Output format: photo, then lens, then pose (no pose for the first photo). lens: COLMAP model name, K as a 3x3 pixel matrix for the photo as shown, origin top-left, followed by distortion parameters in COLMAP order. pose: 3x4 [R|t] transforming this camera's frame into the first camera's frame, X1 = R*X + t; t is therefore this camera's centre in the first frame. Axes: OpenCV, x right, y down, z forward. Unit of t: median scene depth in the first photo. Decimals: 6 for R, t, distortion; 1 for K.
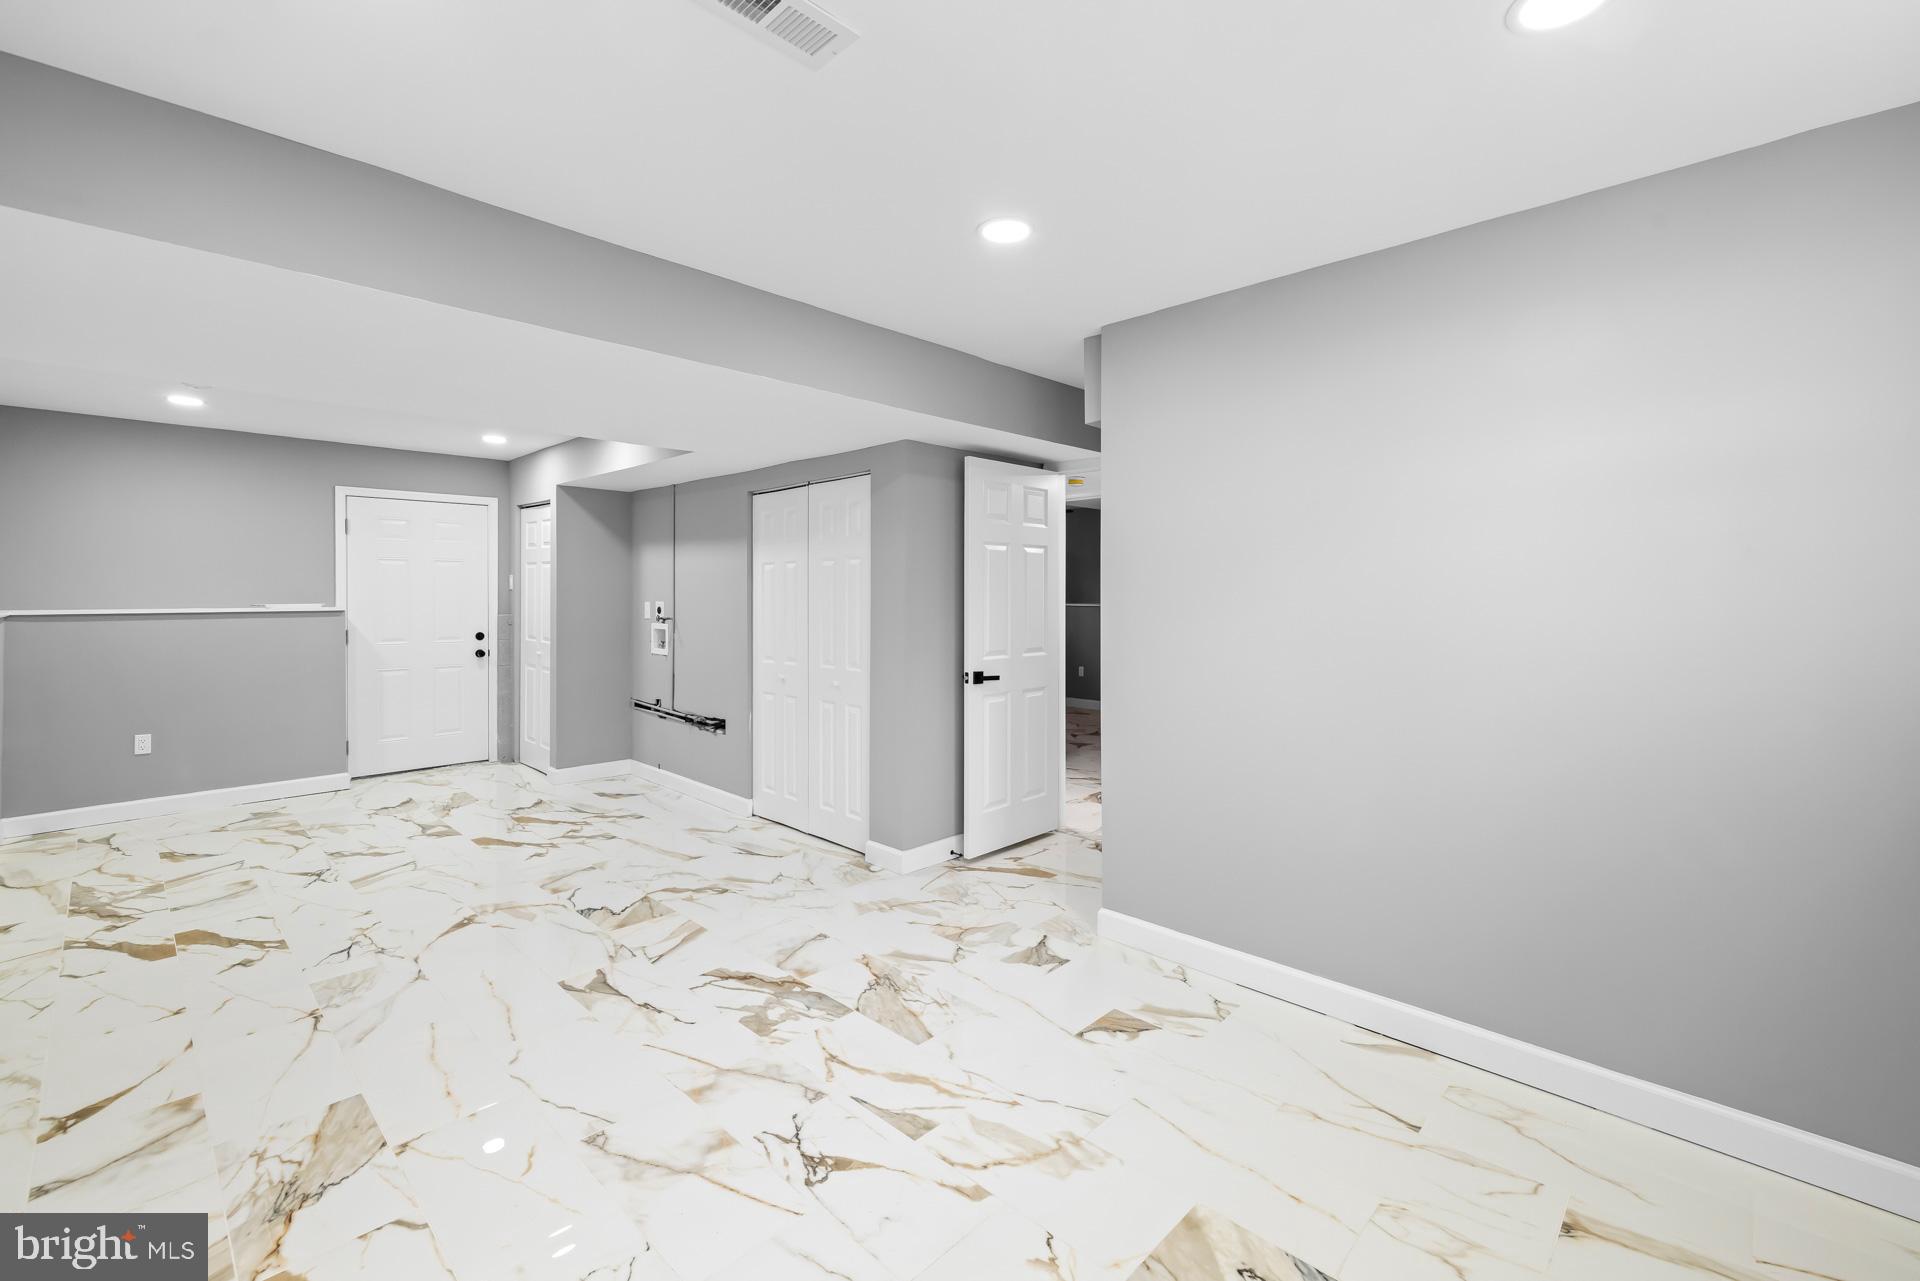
lens RADIAL K [[823.7, 0, 972.0], [0, 823.7, 589.7], [0, 0, 1]] dist [0.000311, -0.000227]
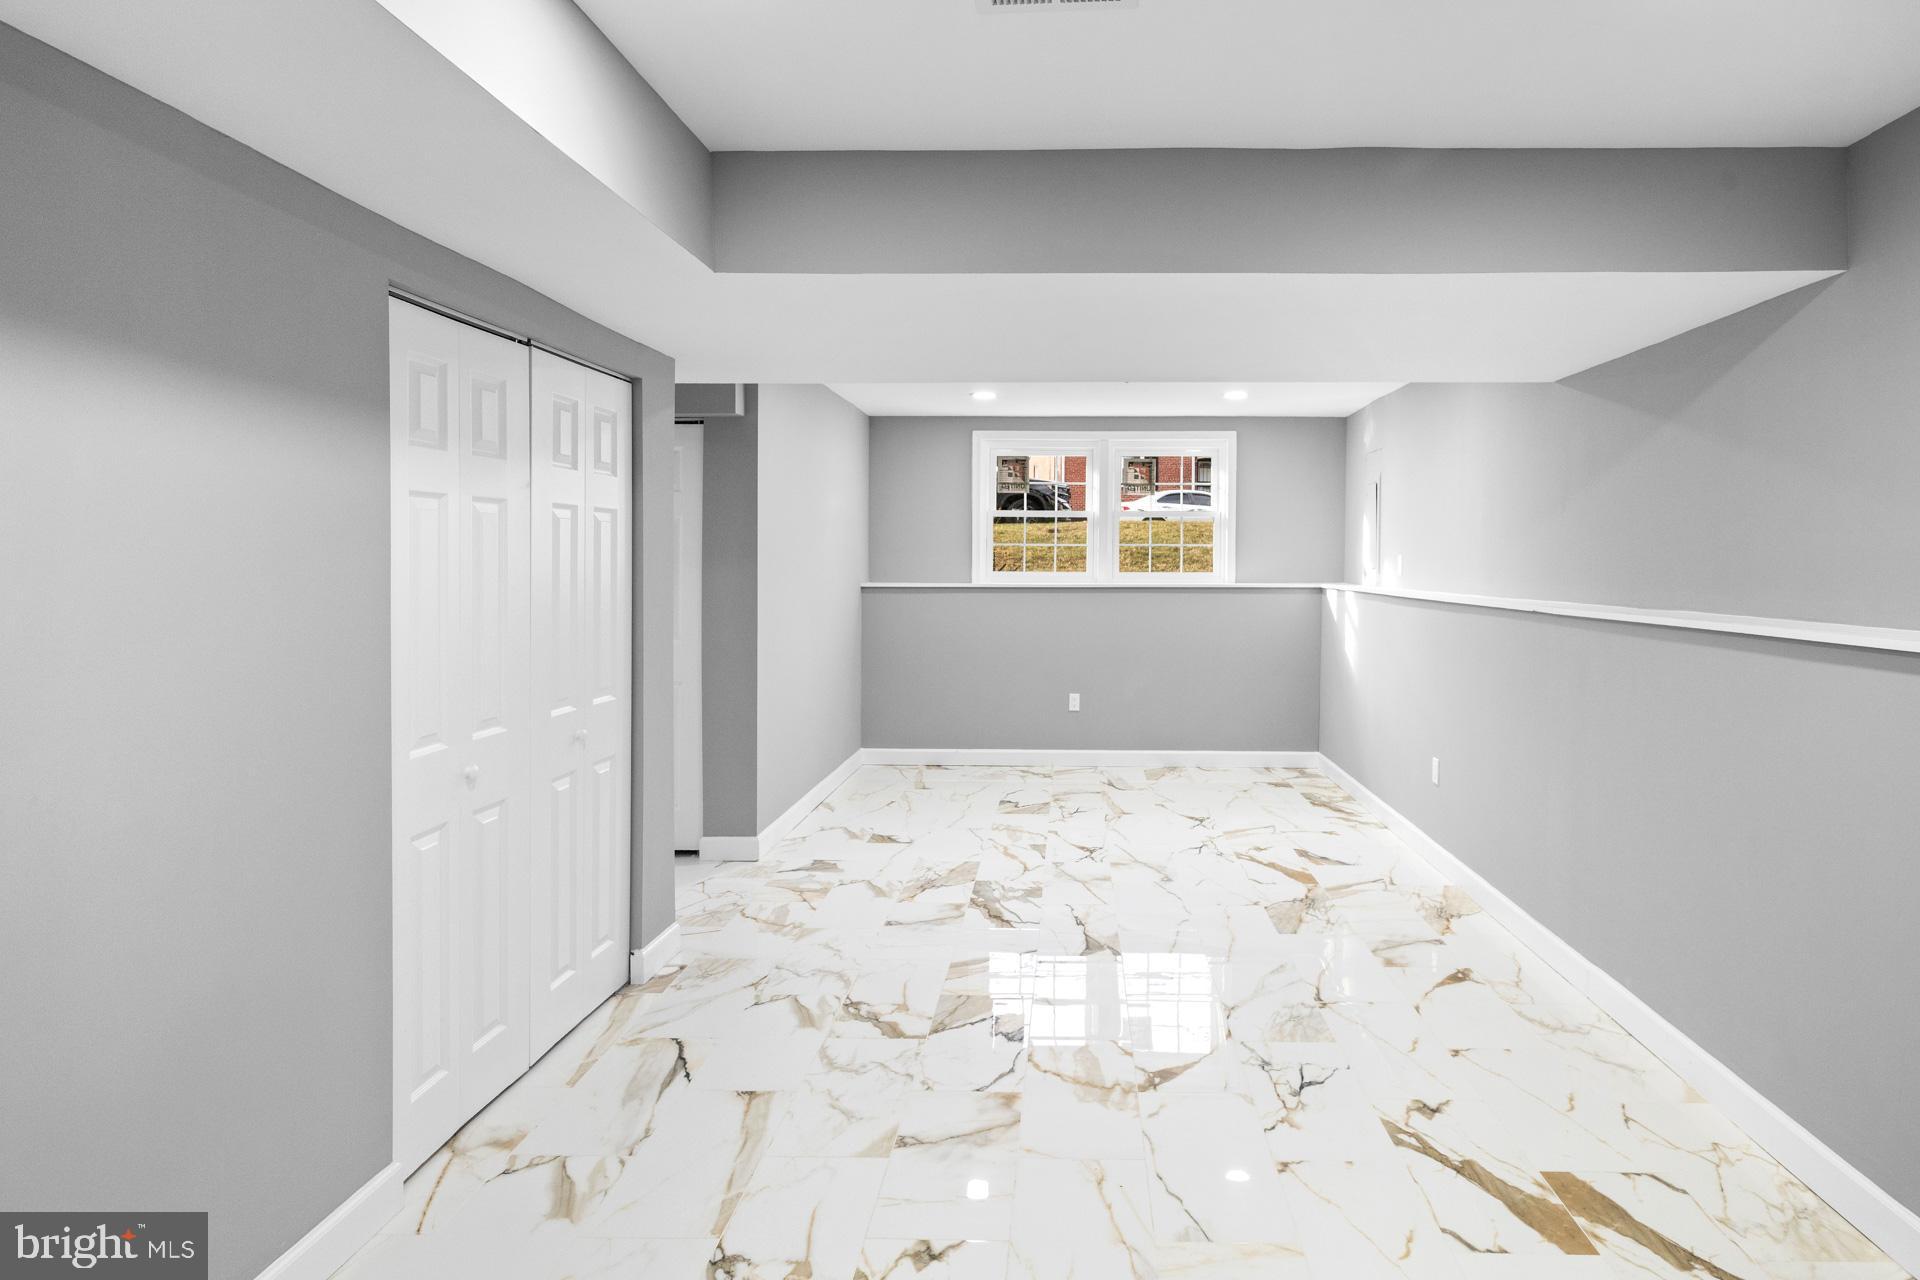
lens RADIAL K [[1036.2, 0, 1052.4], [0, 1036.2, 566.2], [0, 0, 1]] dist [-0.000819, 0.000598]
pose [[-0.674468, -0.007455, 0.738267, -1.210430], [-0.012510, 0.999921, -0.001332, -0.001882], [-0.738198, -0.010135, -0.674508, 1.687037]]
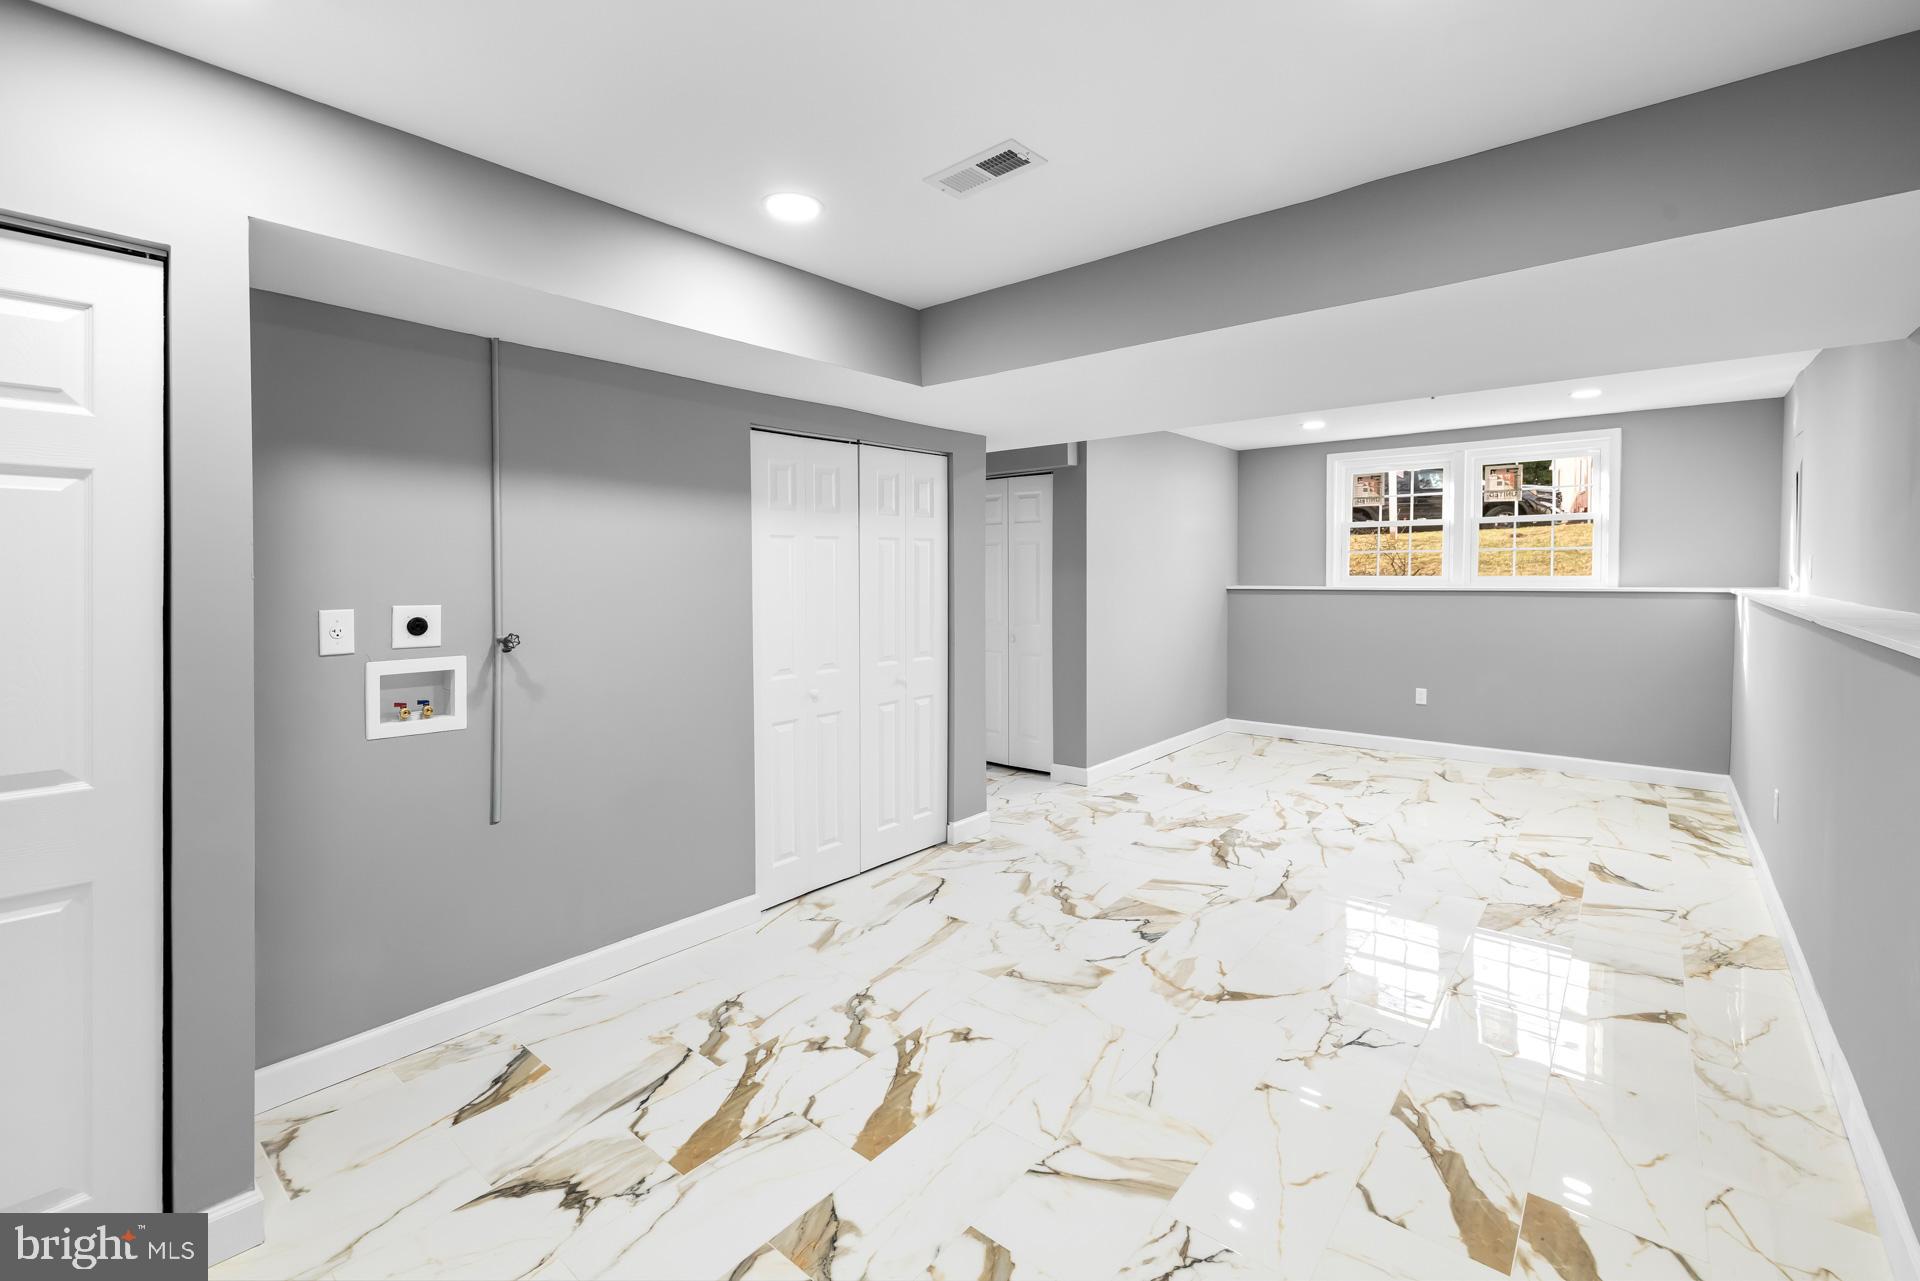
lens RADIAL K [[823.4, 0, 948.8], [0, 823.4, 577.7], [0, 0, 1]] dist [0.001089, 0.000599]
pose [[-0.061386, -0.011312, 0.998050, -1.440937], [-0.002898, 0.999934, 0.011155, -0.007736], [-0.998110, -0.002208, -0.061415, 1.370664]]
